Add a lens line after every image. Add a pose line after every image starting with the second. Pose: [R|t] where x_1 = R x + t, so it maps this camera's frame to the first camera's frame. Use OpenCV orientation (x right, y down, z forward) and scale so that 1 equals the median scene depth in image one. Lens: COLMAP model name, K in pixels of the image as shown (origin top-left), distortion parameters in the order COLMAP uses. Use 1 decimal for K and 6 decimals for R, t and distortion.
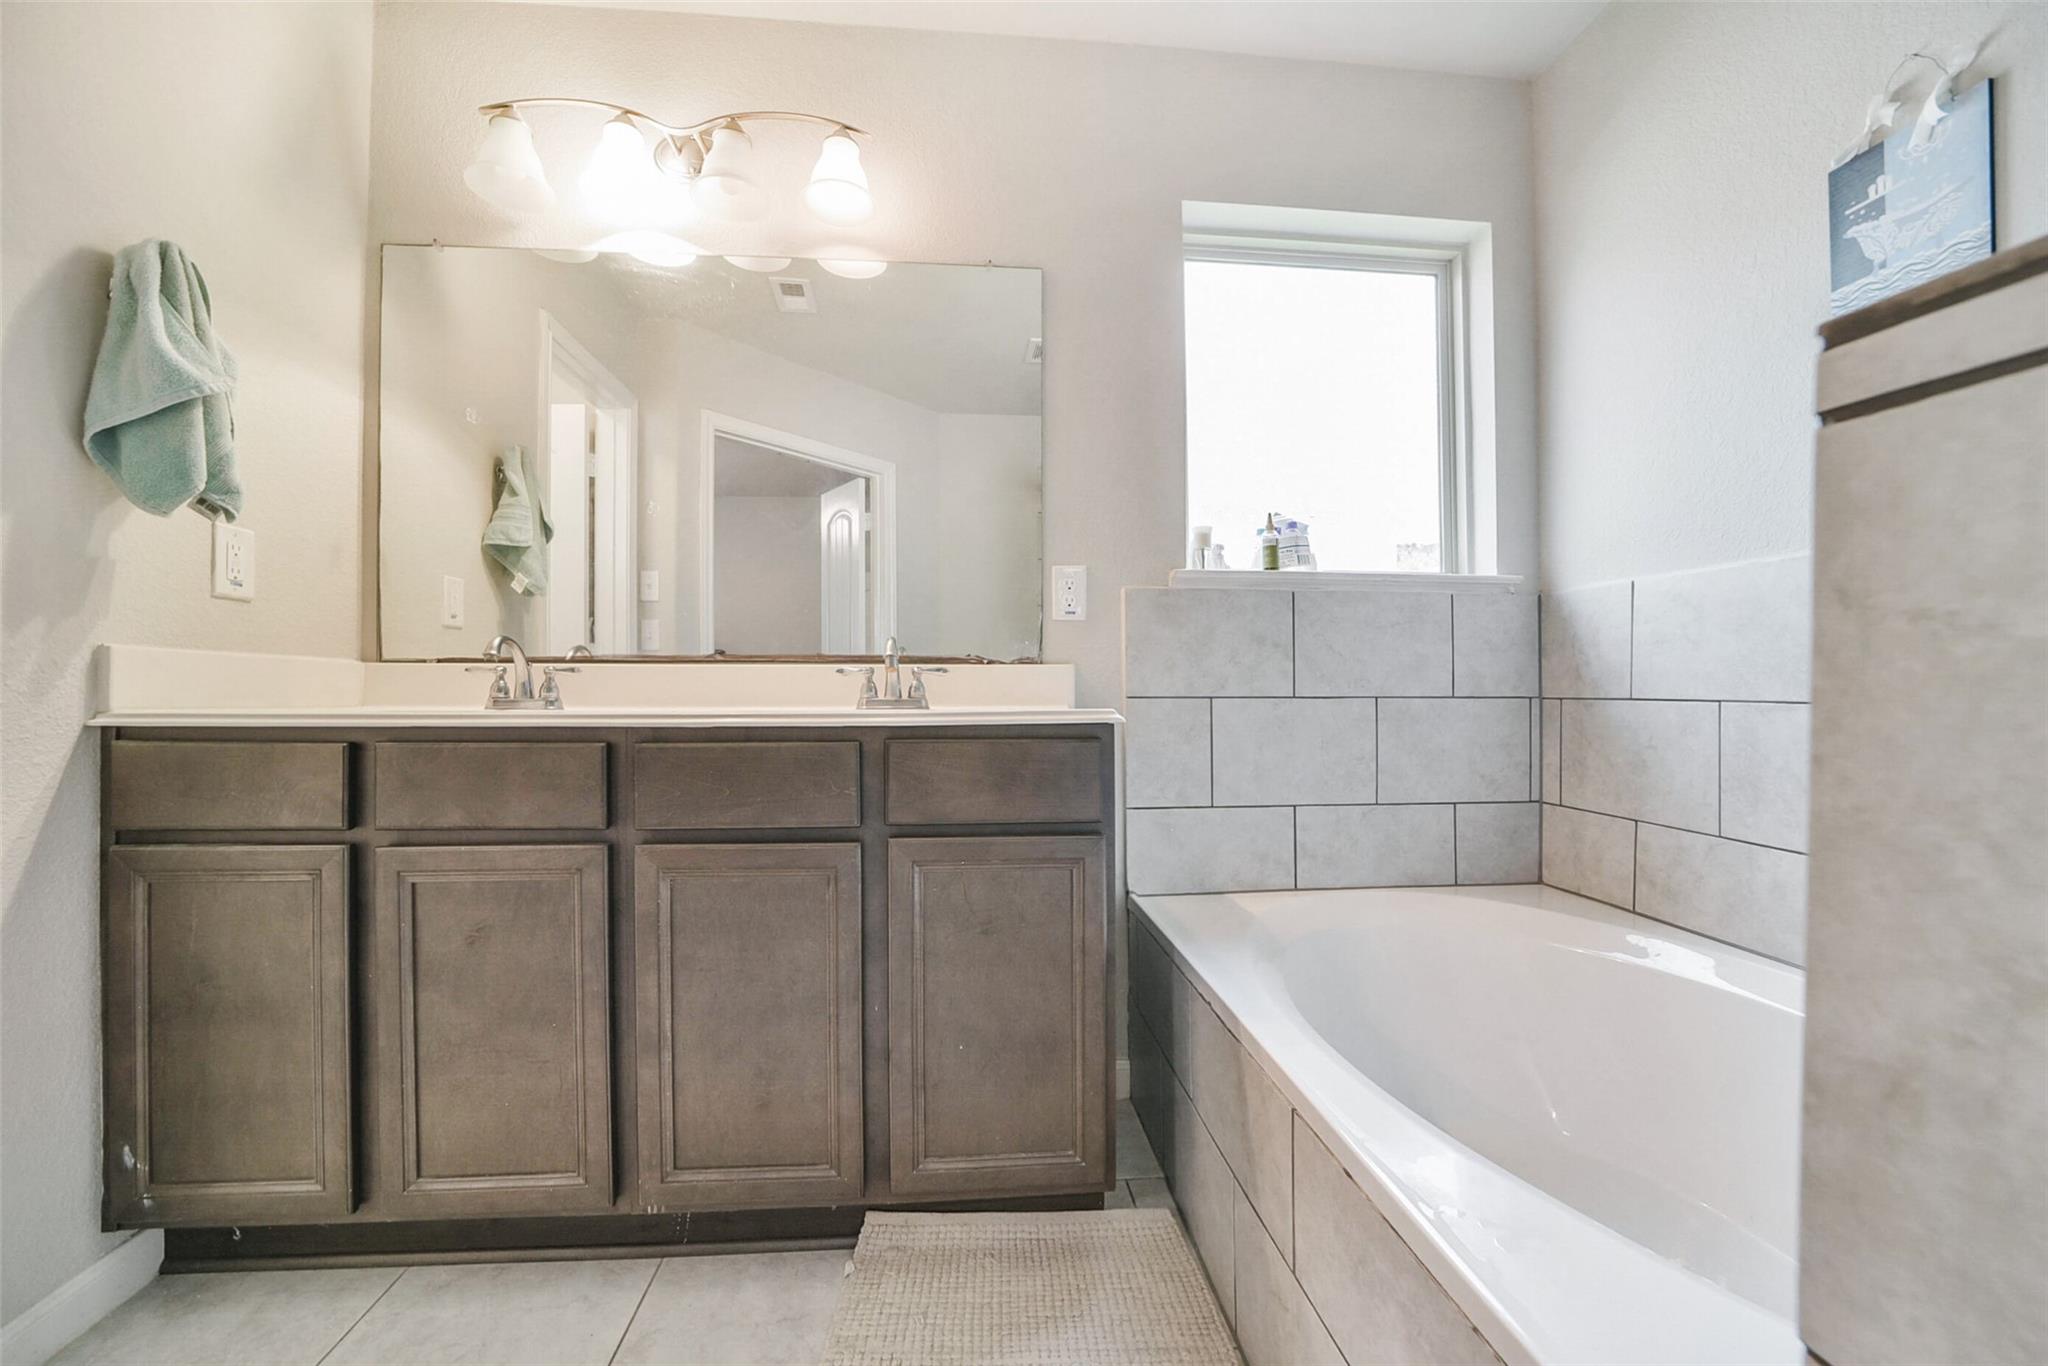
lens RADIAL K [[764.9, 0, 1022.3], [0, 764.9, 714.4], [0, 0, 1]] dist [-0.055938, 0.006061]
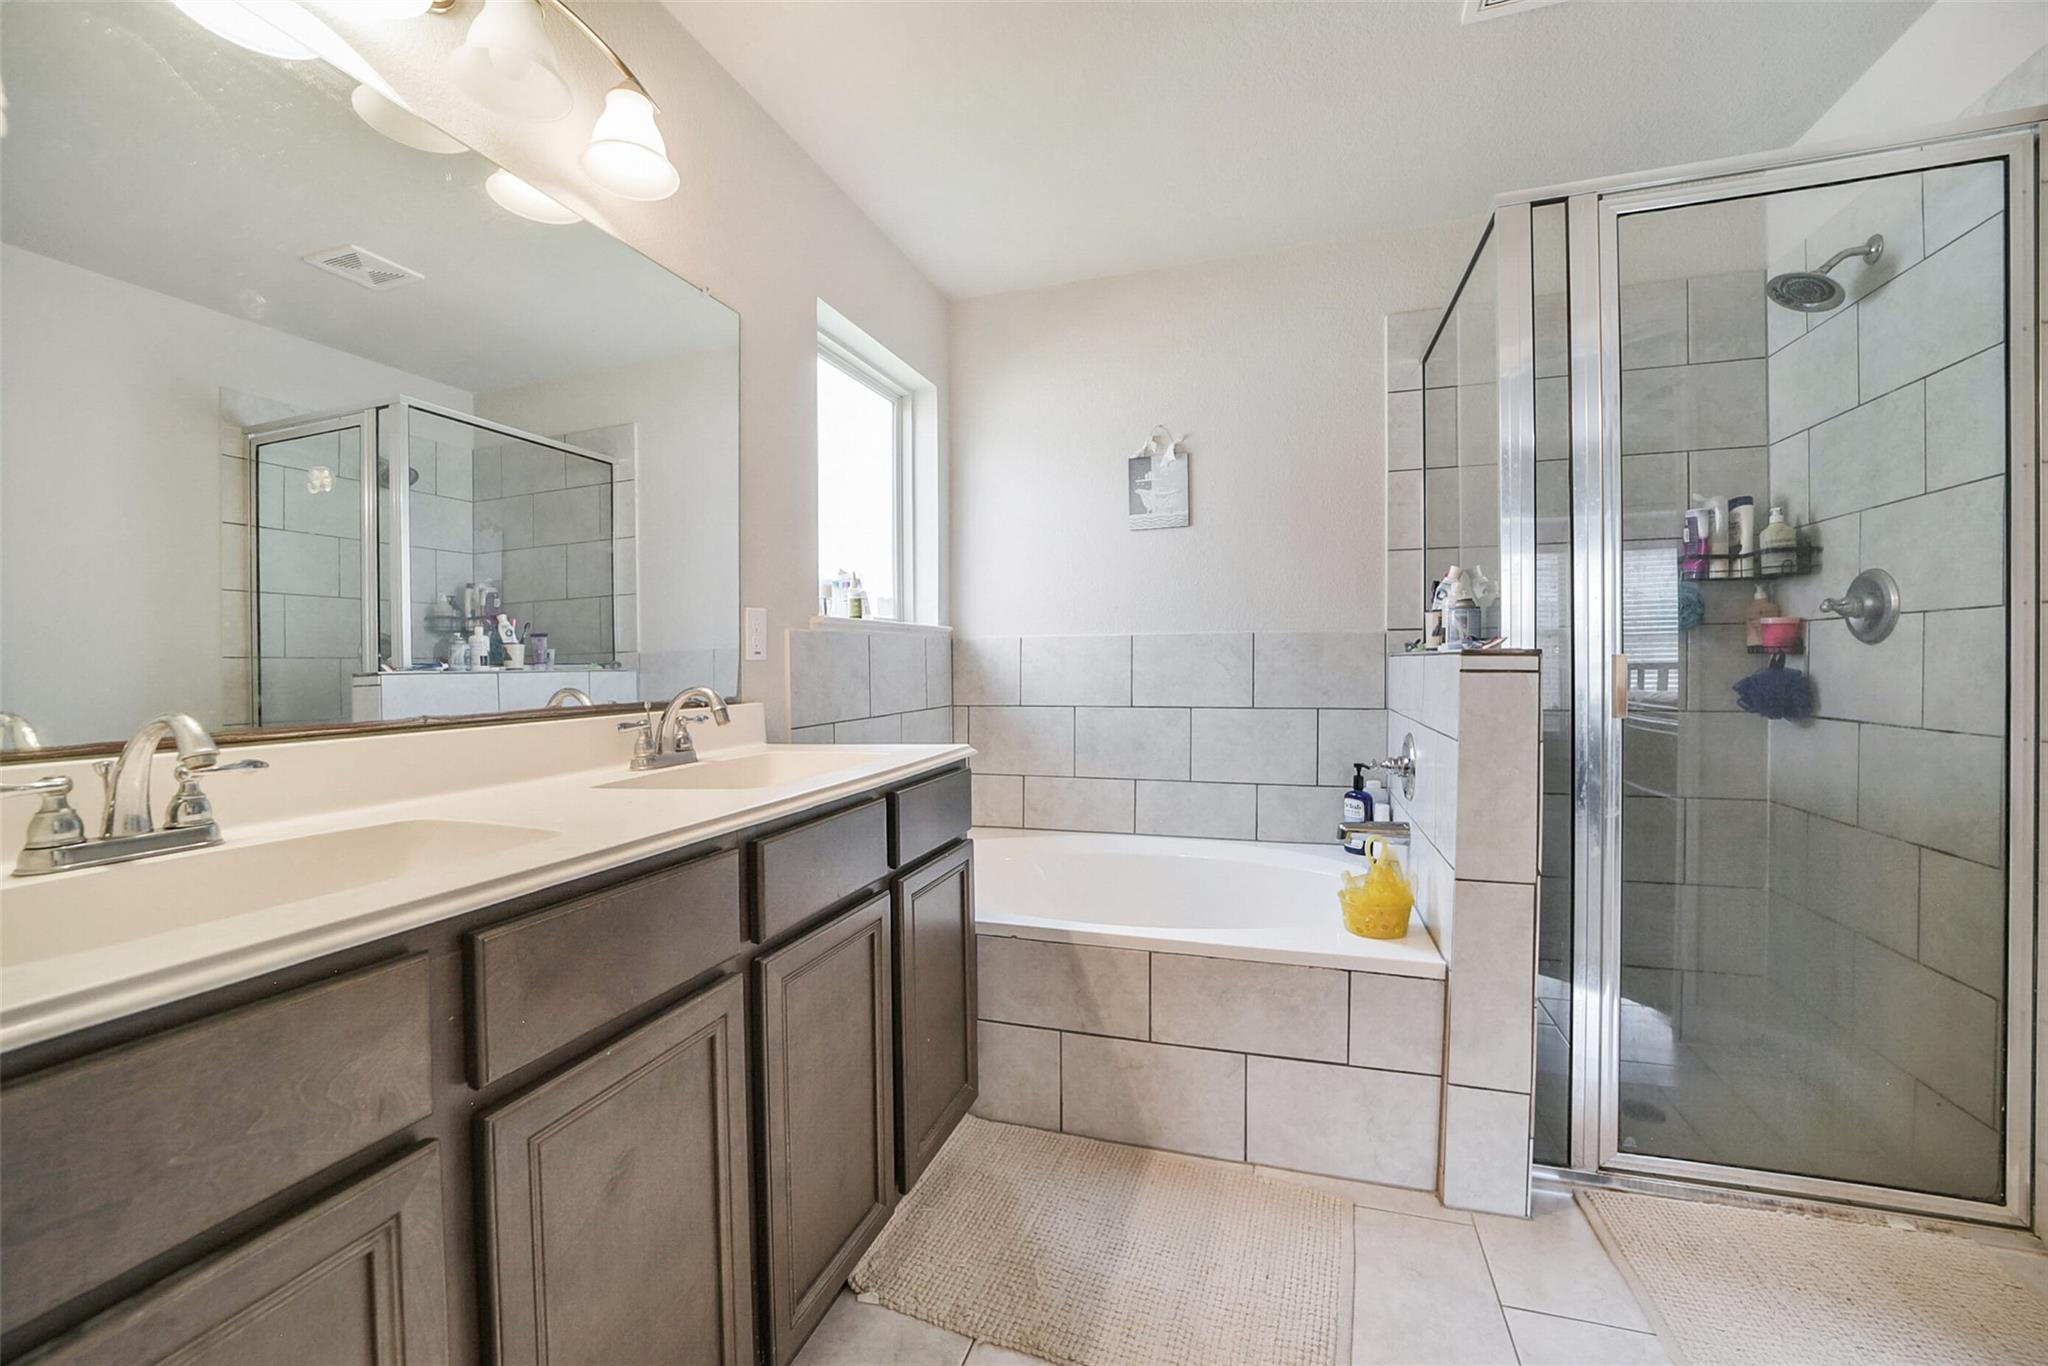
lens RADIAL K [[793.9, 0, 1025.5], [0, 793.9, 687.0], [0, 0, 1]] dist [-0.041001, 0.010341]
pose [[0.392157, -0.034555, 0.919249, -0.797633], [0.048279, 0.998690, 0.016945, -0.087511], [-0.918631, 0.037736, 0.393312, 0.239712]]
